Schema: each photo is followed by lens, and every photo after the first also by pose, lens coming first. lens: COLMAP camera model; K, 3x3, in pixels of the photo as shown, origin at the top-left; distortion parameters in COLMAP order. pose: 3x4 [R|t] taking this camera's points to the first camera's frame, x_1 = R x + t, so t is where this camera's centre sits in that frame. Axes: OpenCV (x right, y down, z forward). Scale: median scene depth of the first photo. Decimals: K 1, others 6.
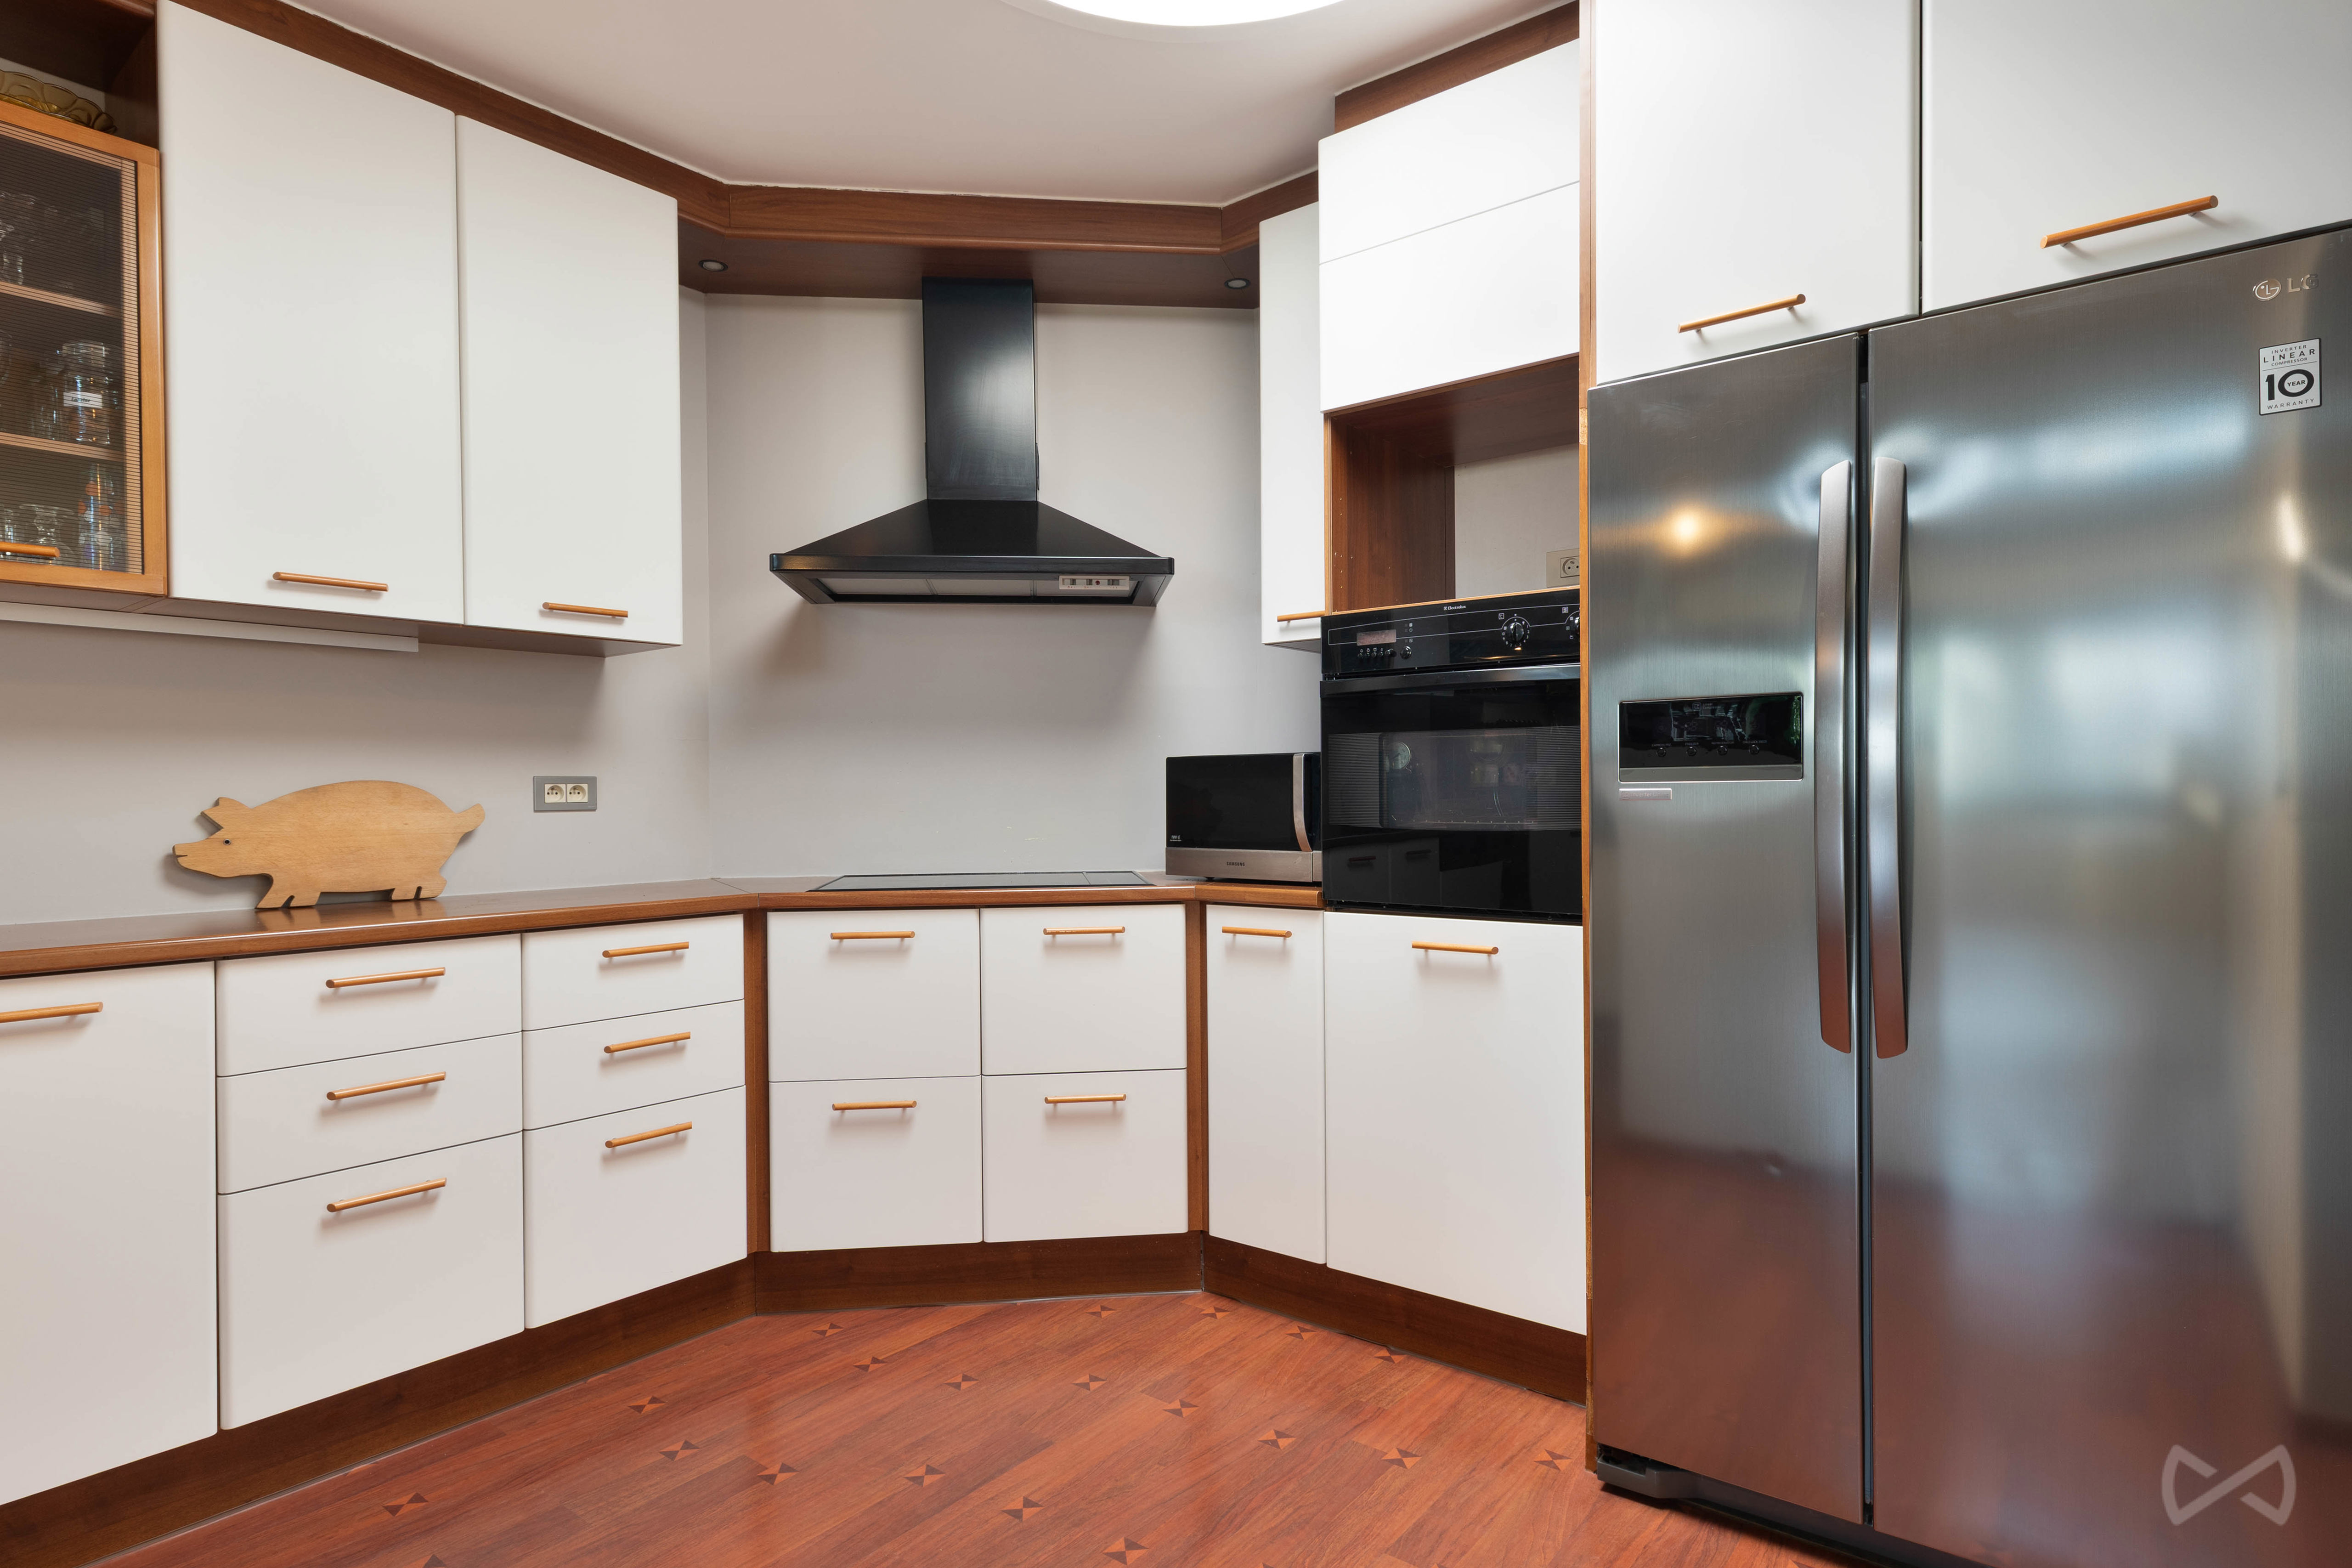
lens RADIAL K [[1279.4, 0, 1183.0], [0, 1279.4, 809.7], [0, 0, 1]] dist [0.029862, 0.000461]
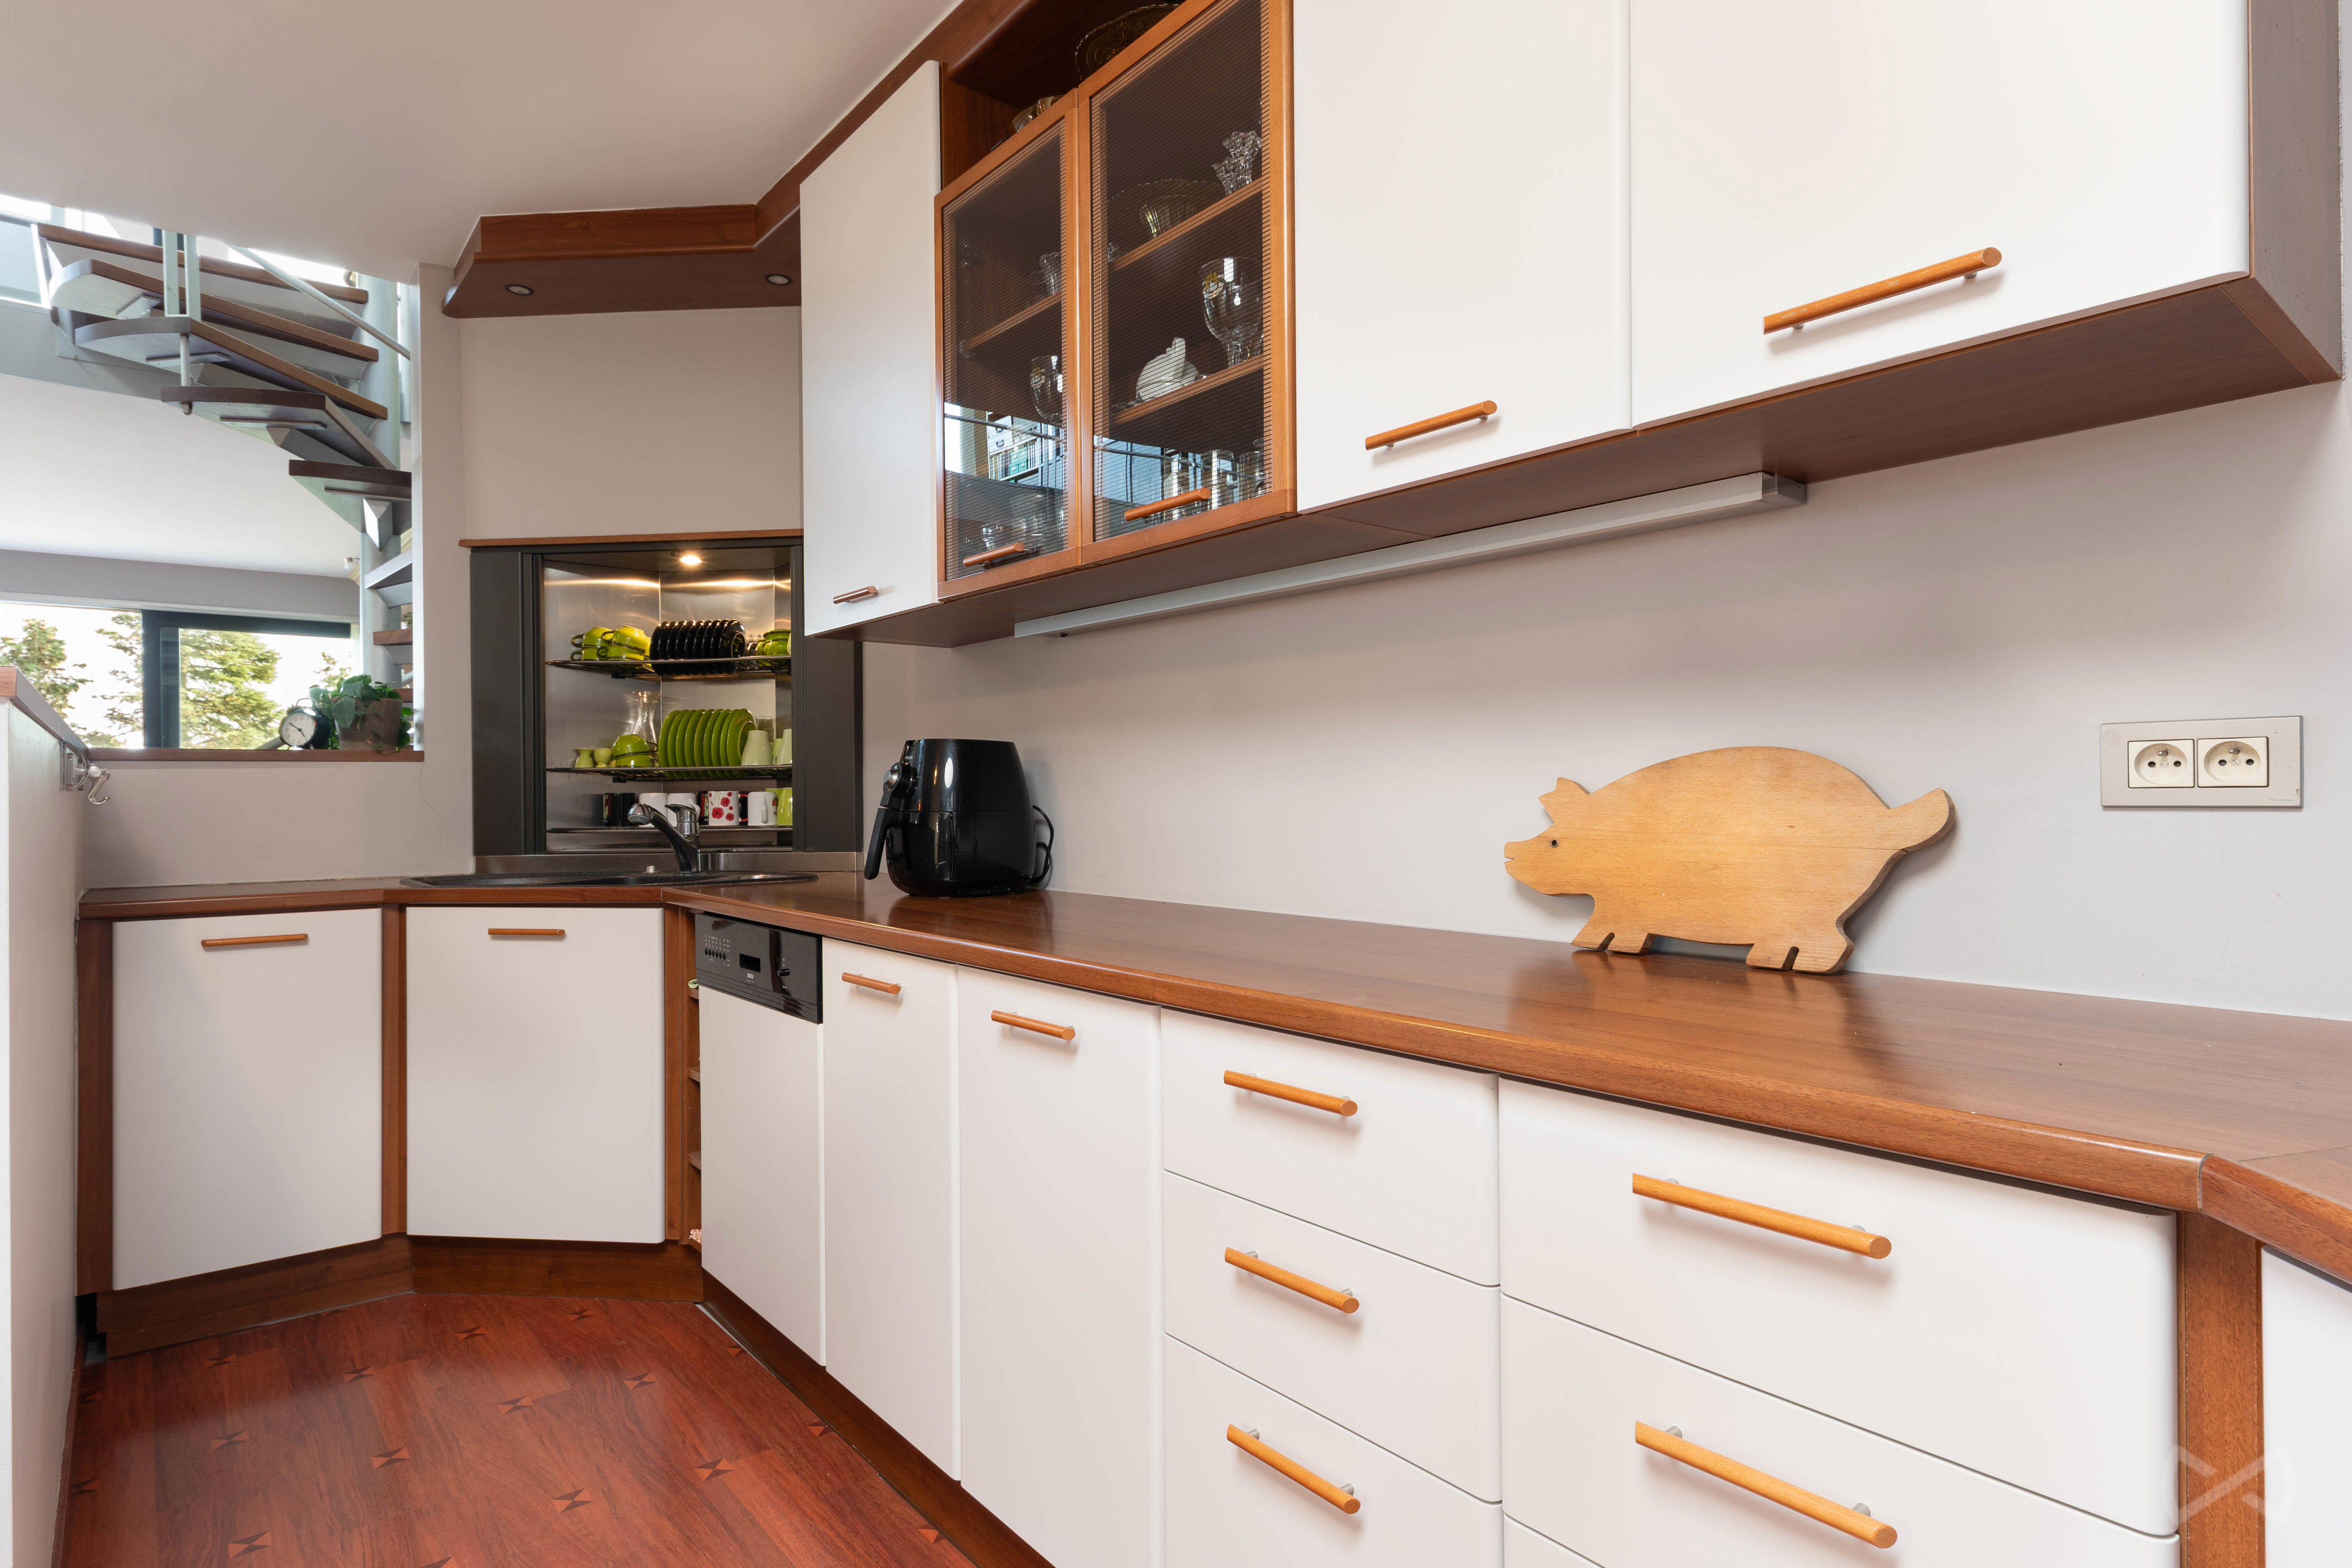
lens RADIAL K [[1218.8, 0, 1169.7], [0, 1218.8, 797.4], [0, 0, 1]] dist [0.003458, 0.001169]
pose [[-0.210037, 0.014011, -0.977593, -0.058843], [-0.003092, 0.999883, 0.014995, -0.007855], [0.977689, 0.006173, -0.209969, 0.872401]]
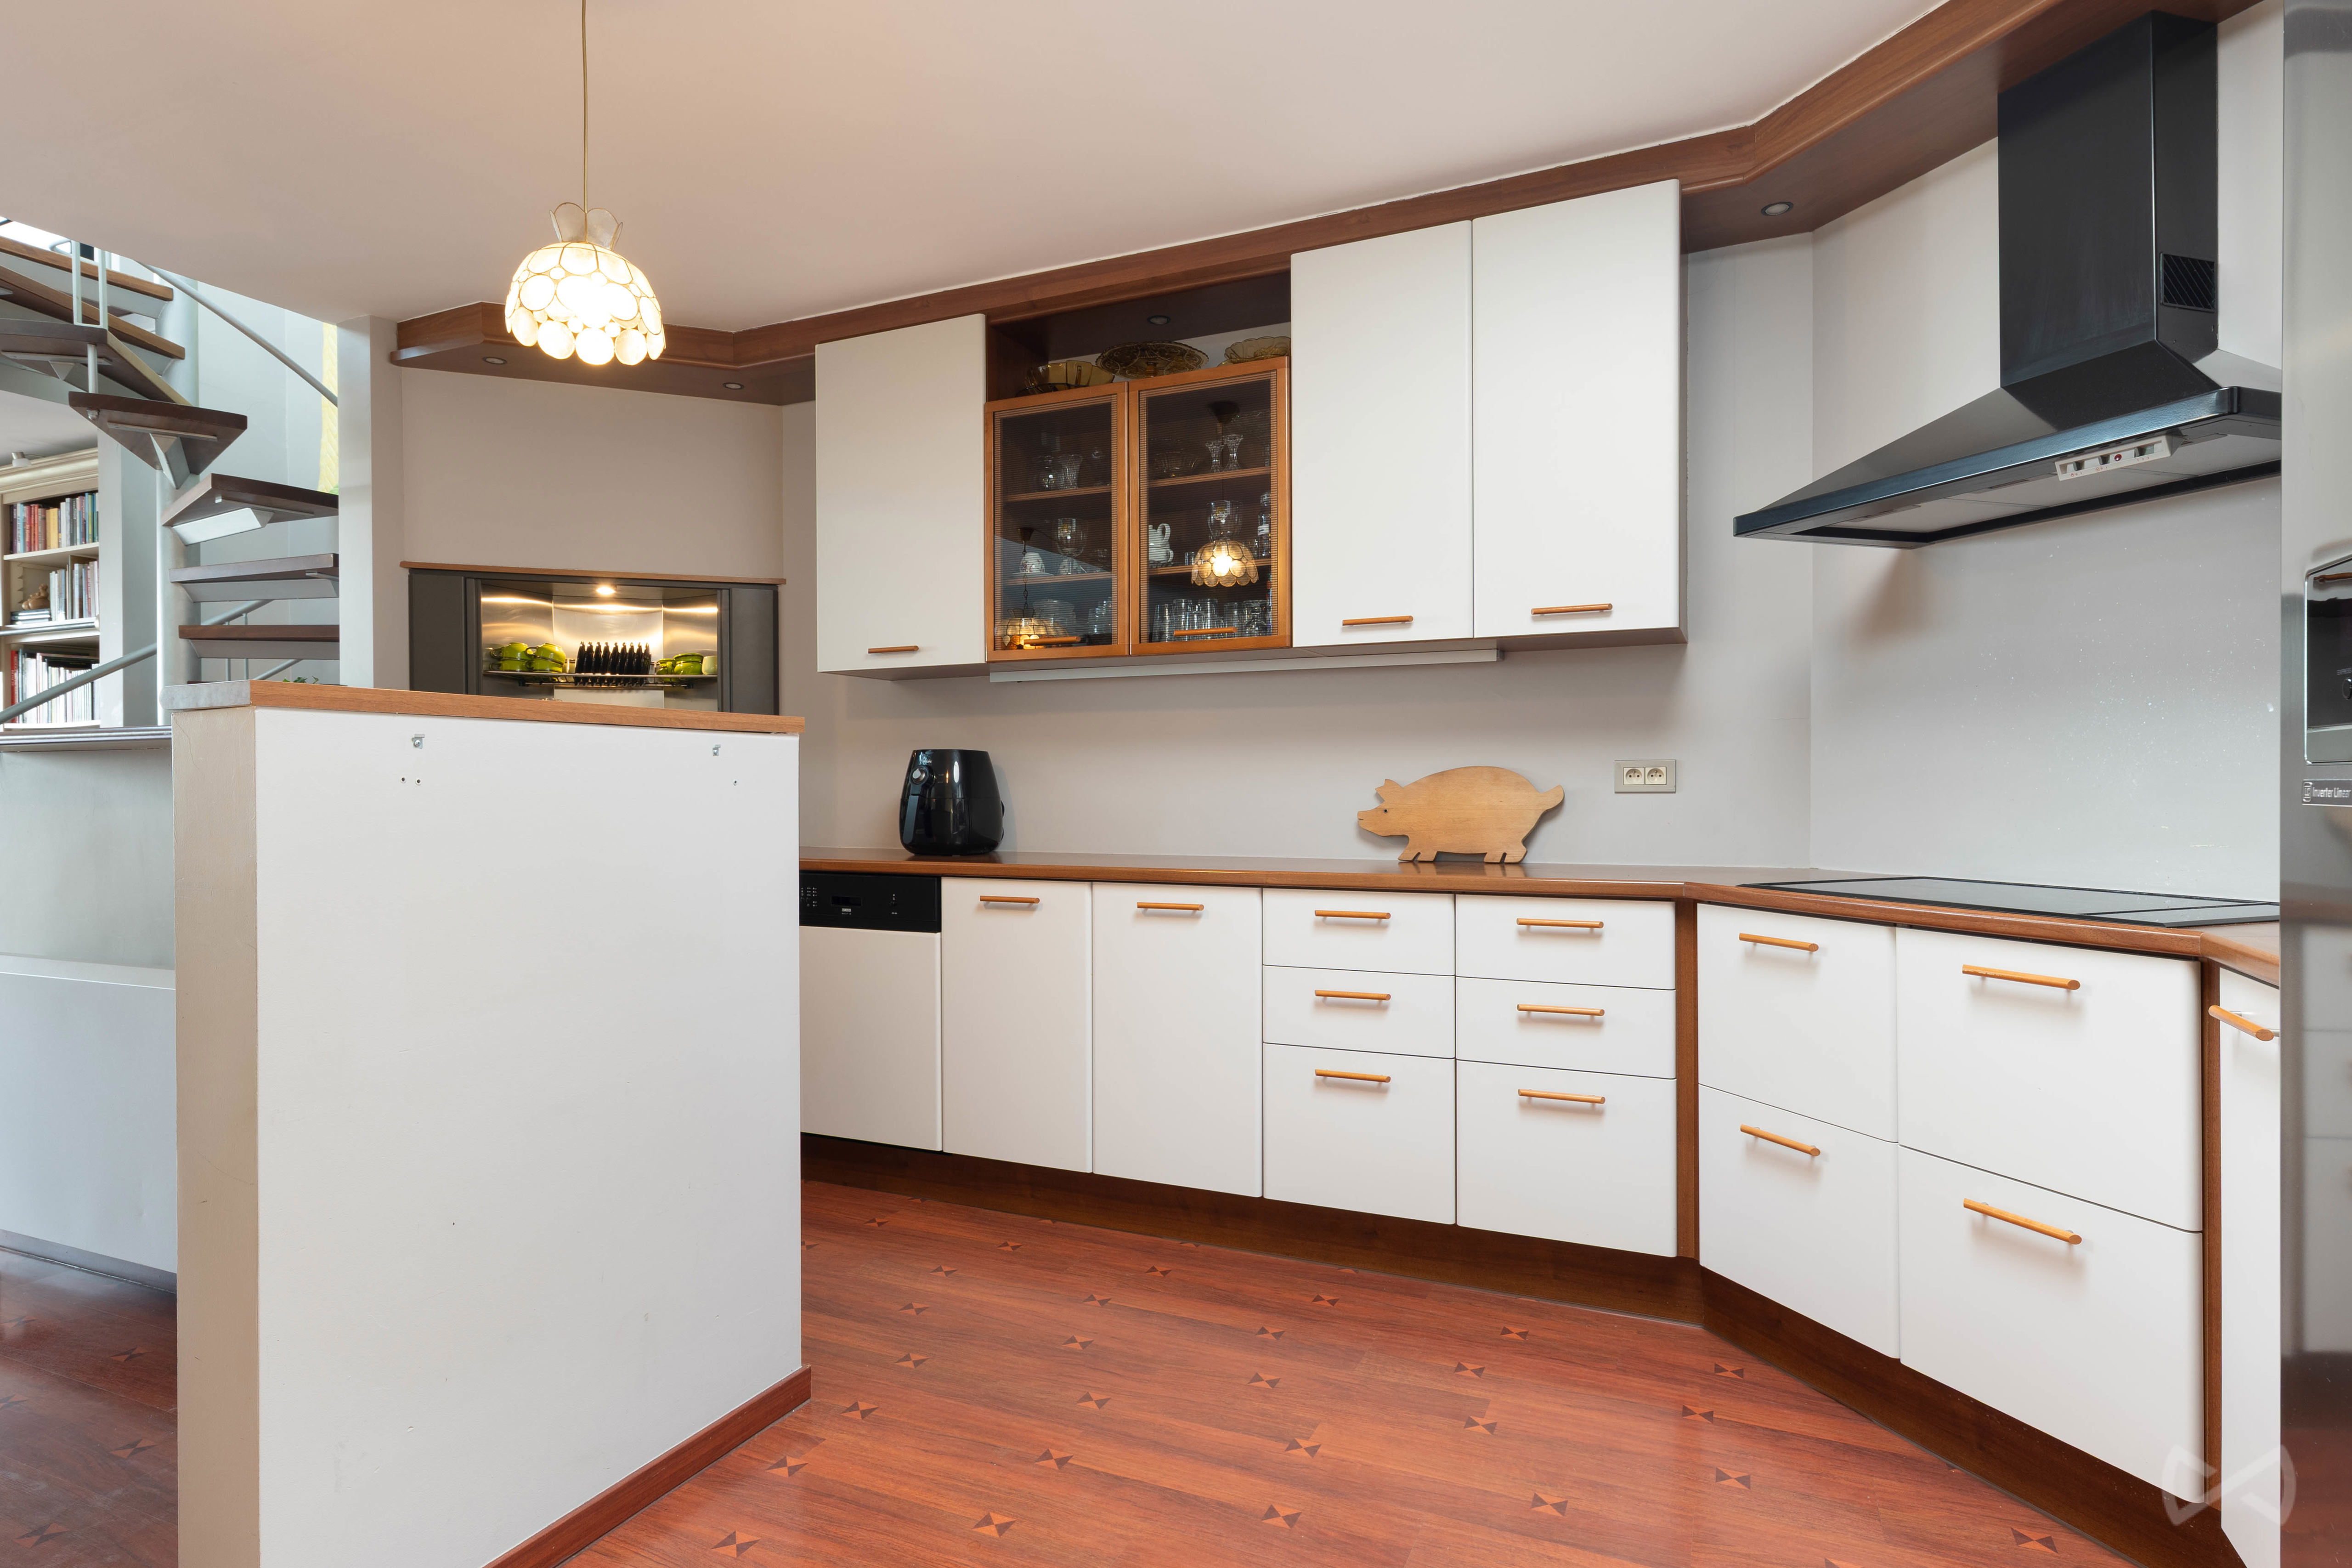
lens RADIAL K [[1270.5, 0, 1130.3], [0, 1270.5, 797.6], [0, 0, 1]] dist [0.002367, 0.012205]
pose [[0.215352, 0.018259, -0.976366, 0.510636], [-0.009736, 0.999816, 0.016550, -0.009019], [0.976488, 0.005942, 0.215490, 0.404384]]
